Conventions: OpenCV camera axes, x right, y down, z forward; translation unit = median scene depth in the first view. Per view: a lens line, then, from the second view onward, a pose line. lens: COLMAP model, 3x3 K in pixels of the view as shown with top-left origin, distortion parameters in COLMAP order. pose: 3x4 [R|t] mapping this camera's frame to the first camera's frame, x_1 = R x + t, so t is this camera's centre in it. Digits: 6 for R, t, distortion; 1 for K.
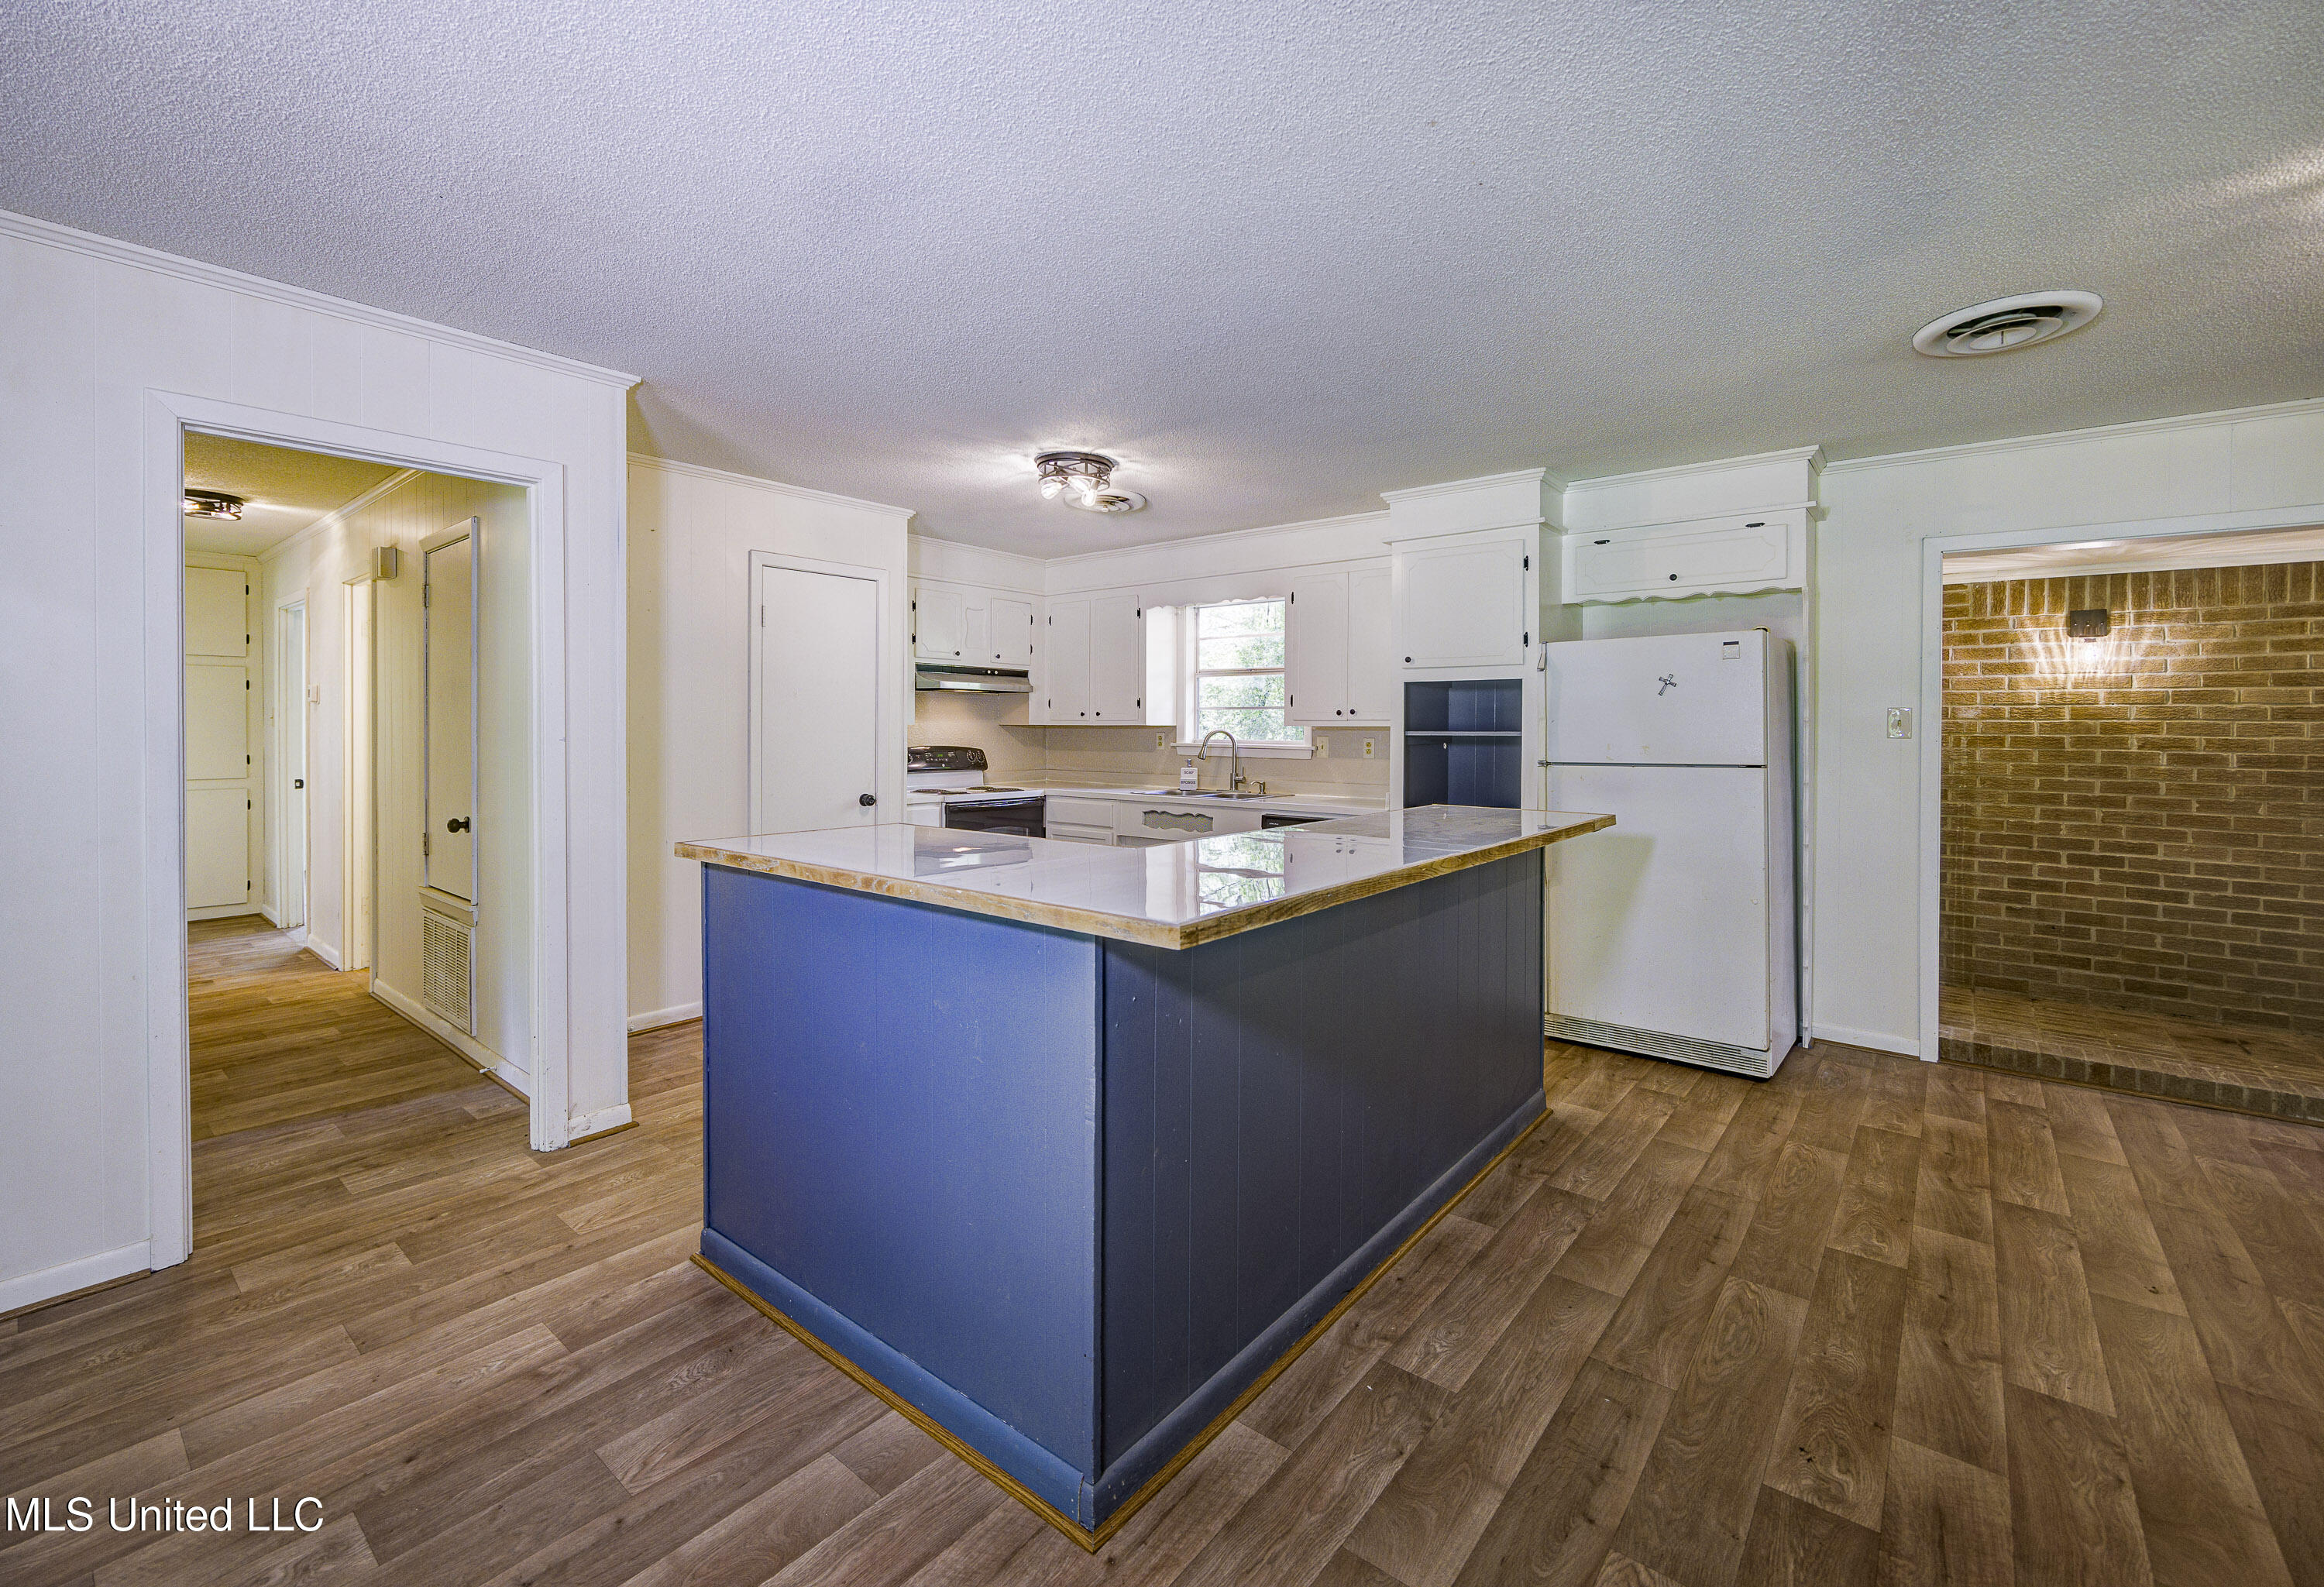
lens RADIAL K [[985.1, 0, 1149.3], [0, 985.1, 736.8], [0, 0, 1]] dist [-0.000233, -0.000830]
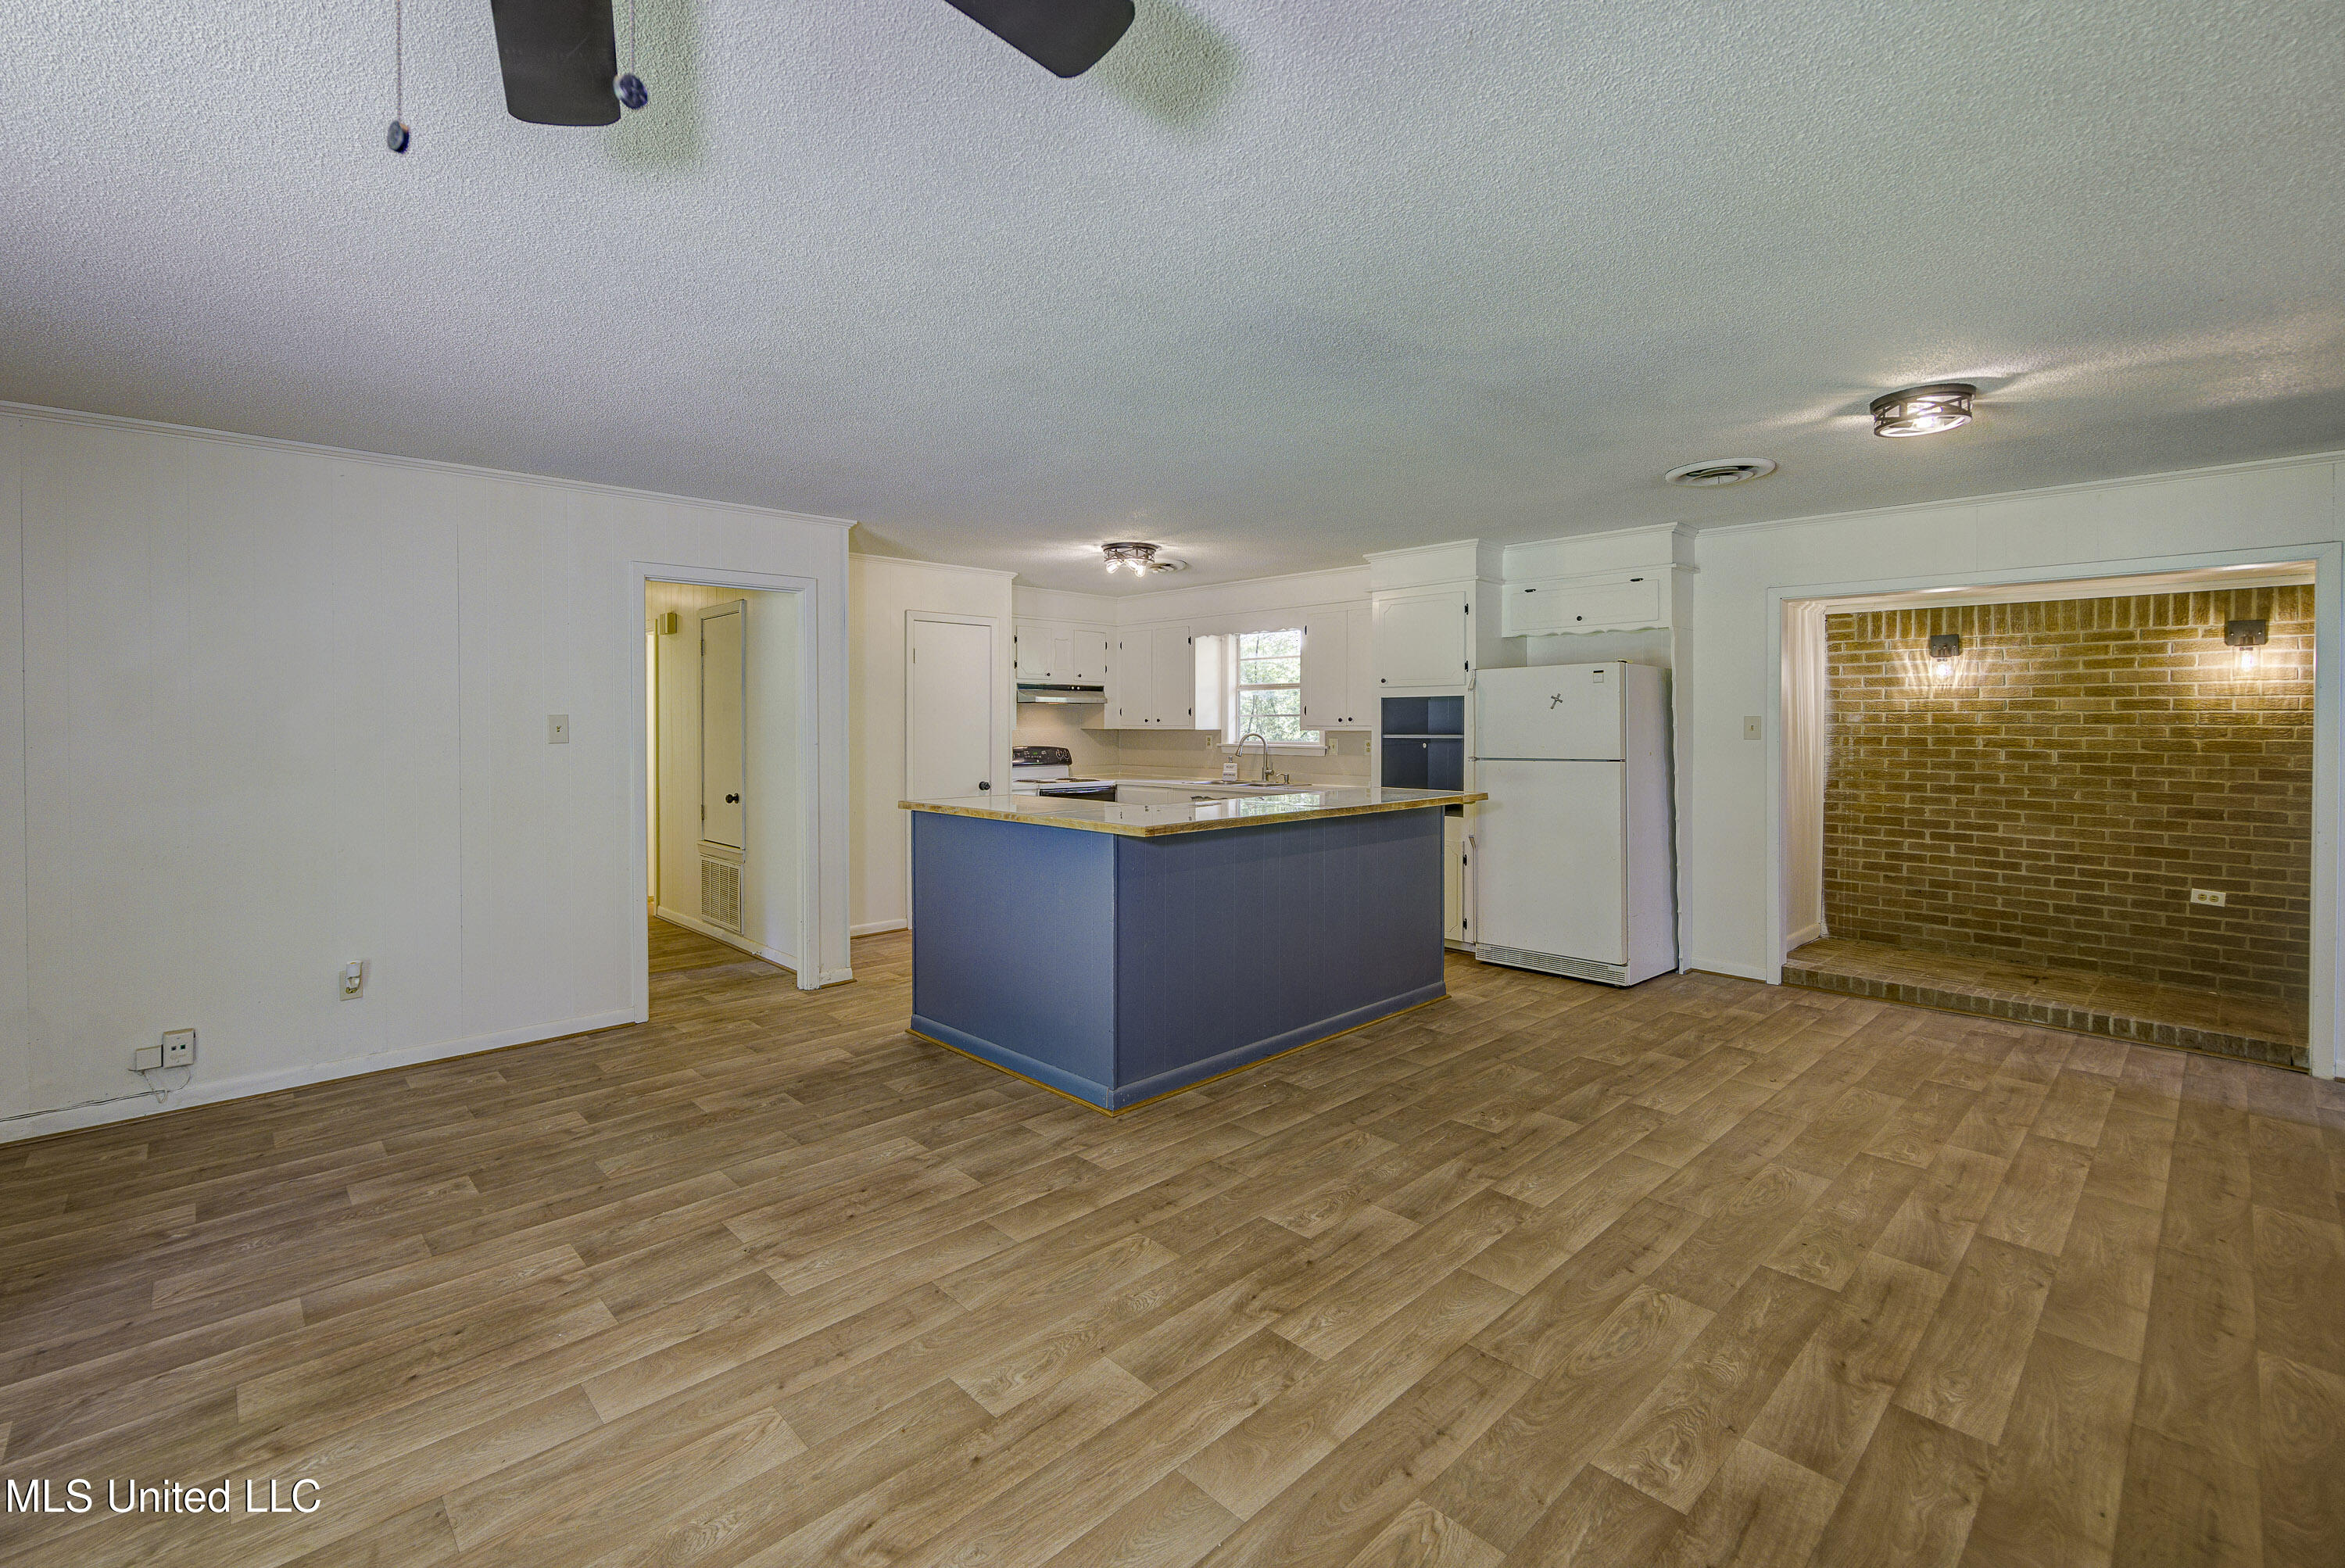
lens RADIAL K [[1039.4, 0, 1053.9], [0, 1039.4, 739.8], [0, 0, 1]] dist [-0.002719, -0.001723]
pose [[0.982724, -0.003279, -0.185049, 0.090398], [0.004169, 0.999982, 0.004419, -0.007106], [0.185032, -0.005114, 0.982719, -0.475510]]
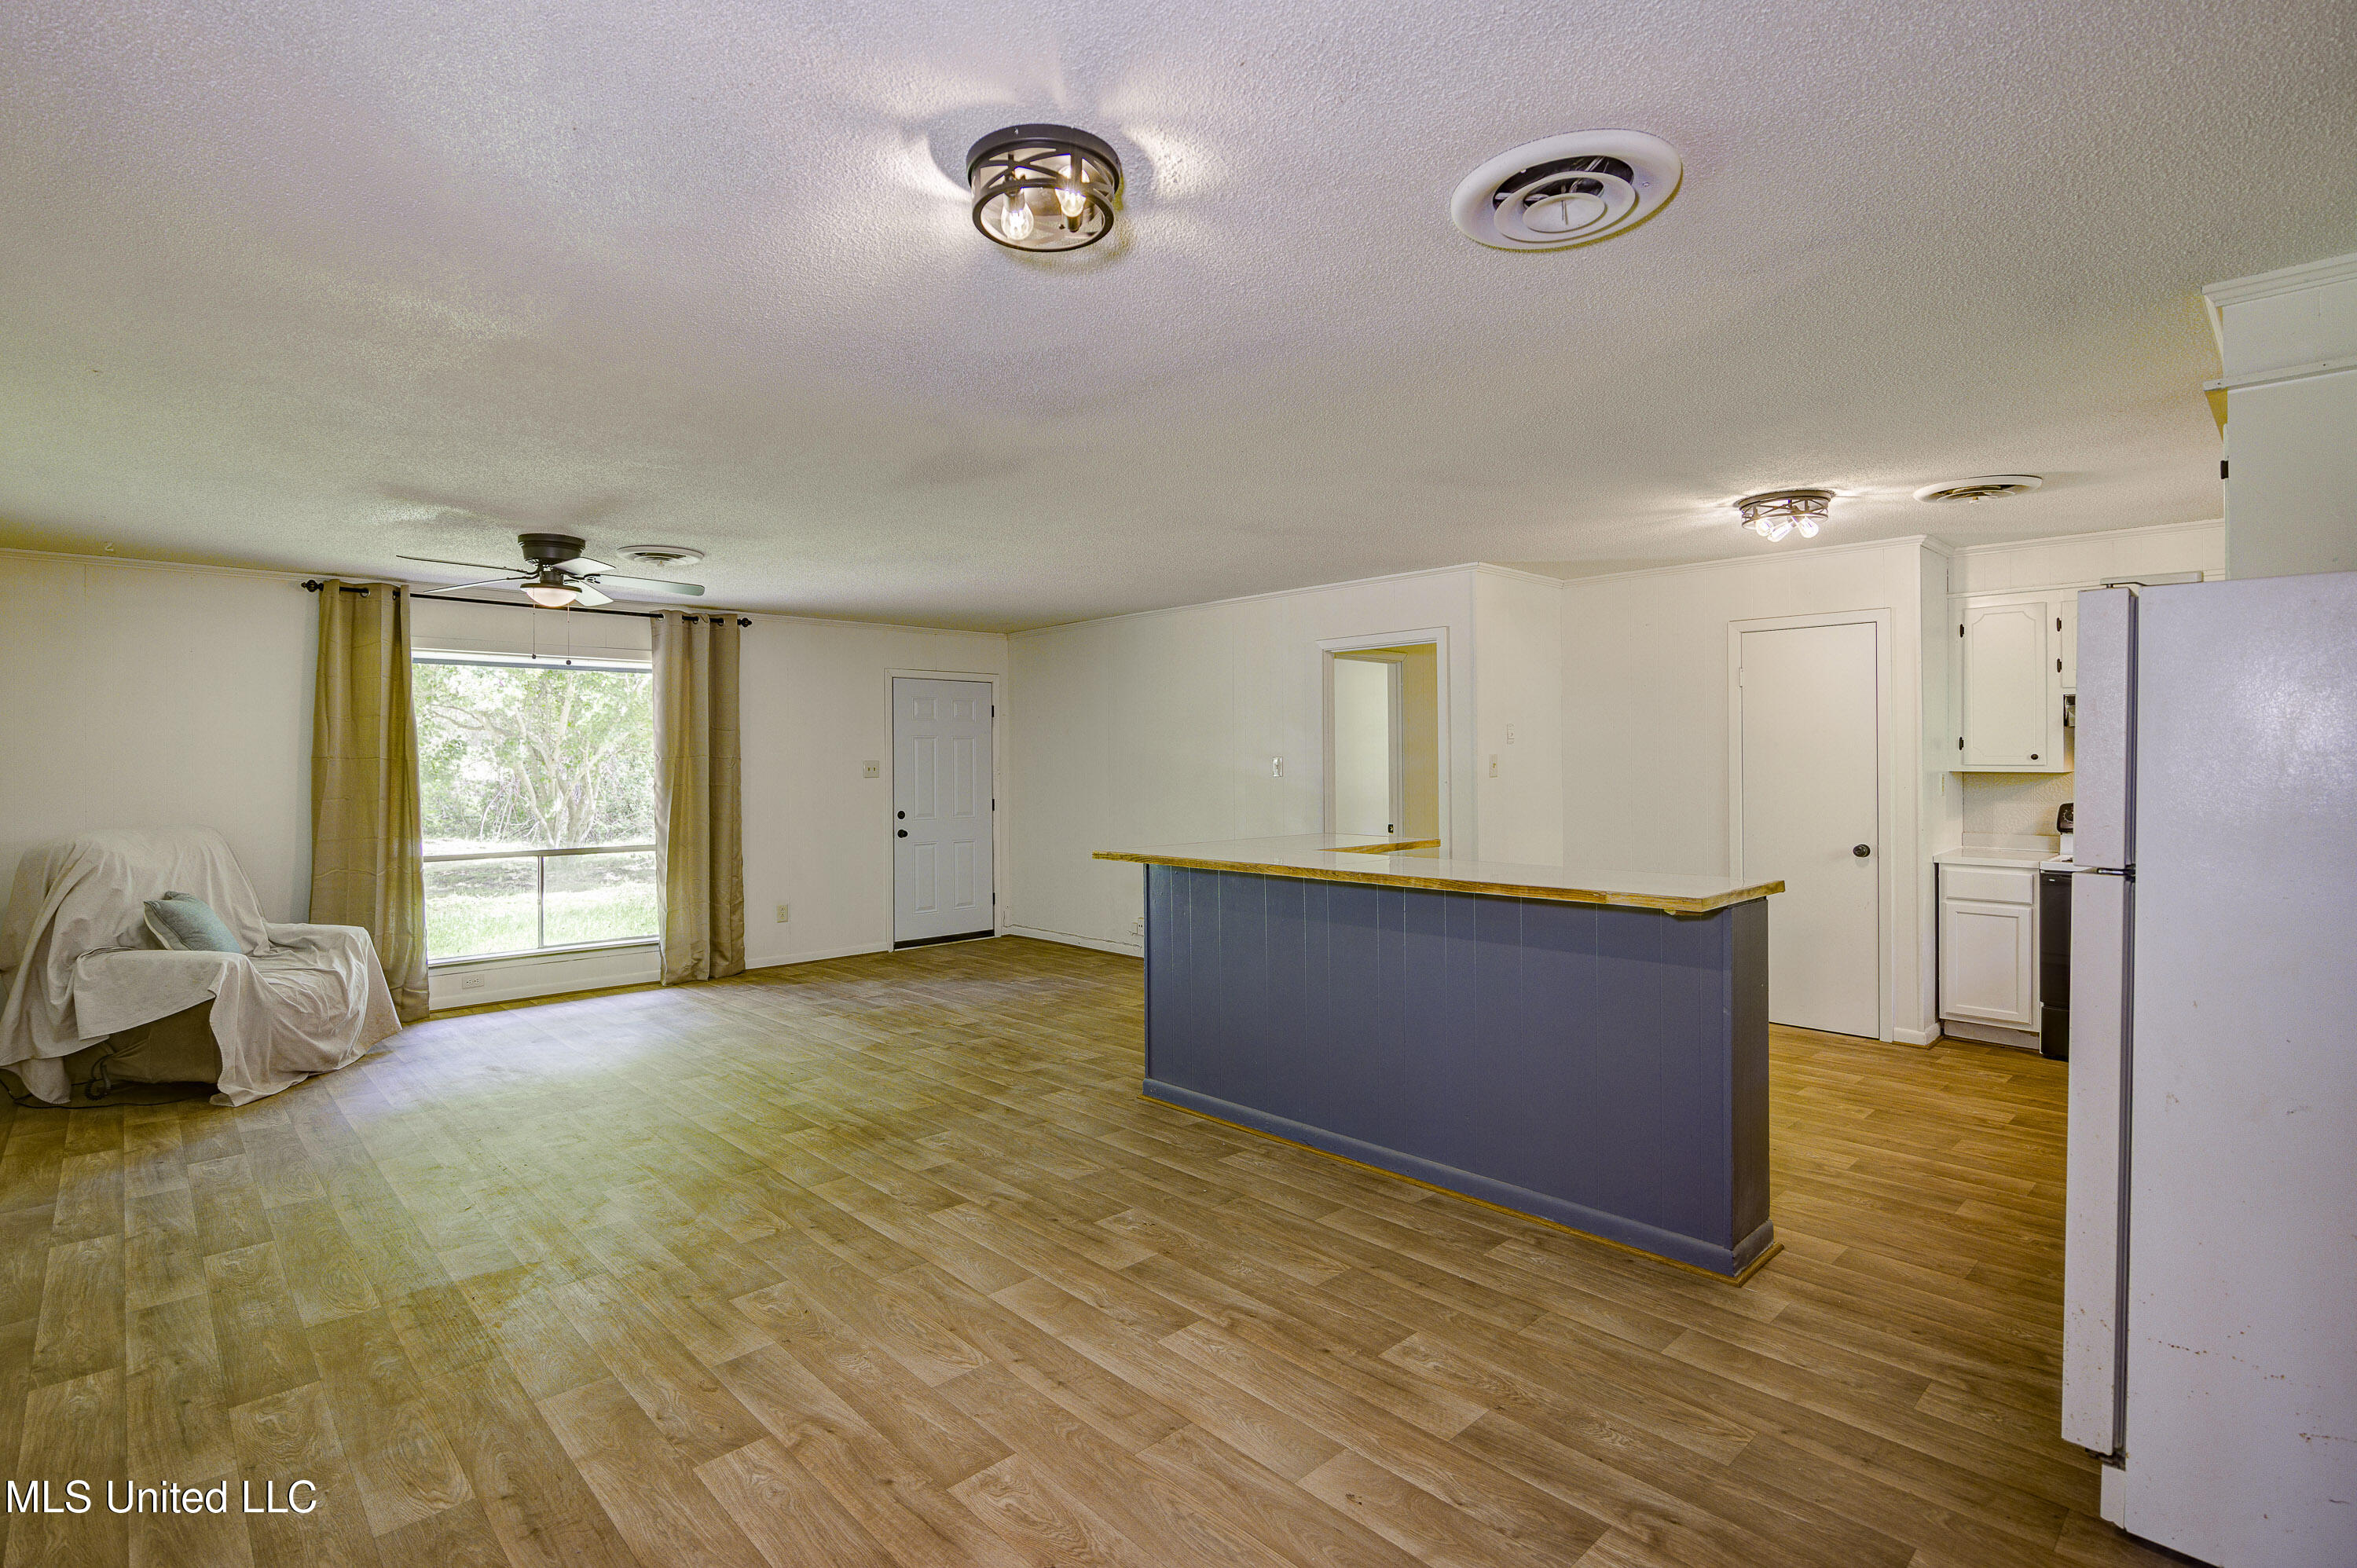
lens RADIAL K [[1065.3, 0, 1081.1], [0, 1065.3, 780.8], [0, 0, 1]] dist [-0.015562, -0.001060]
pose [[-0.170795, 0.012552, -0.985227, 0.998122], [-0.008035, 0.999868, 0.014132, -0.014515], [0.985274, 0.010330, -0.170671, 0.486727]]
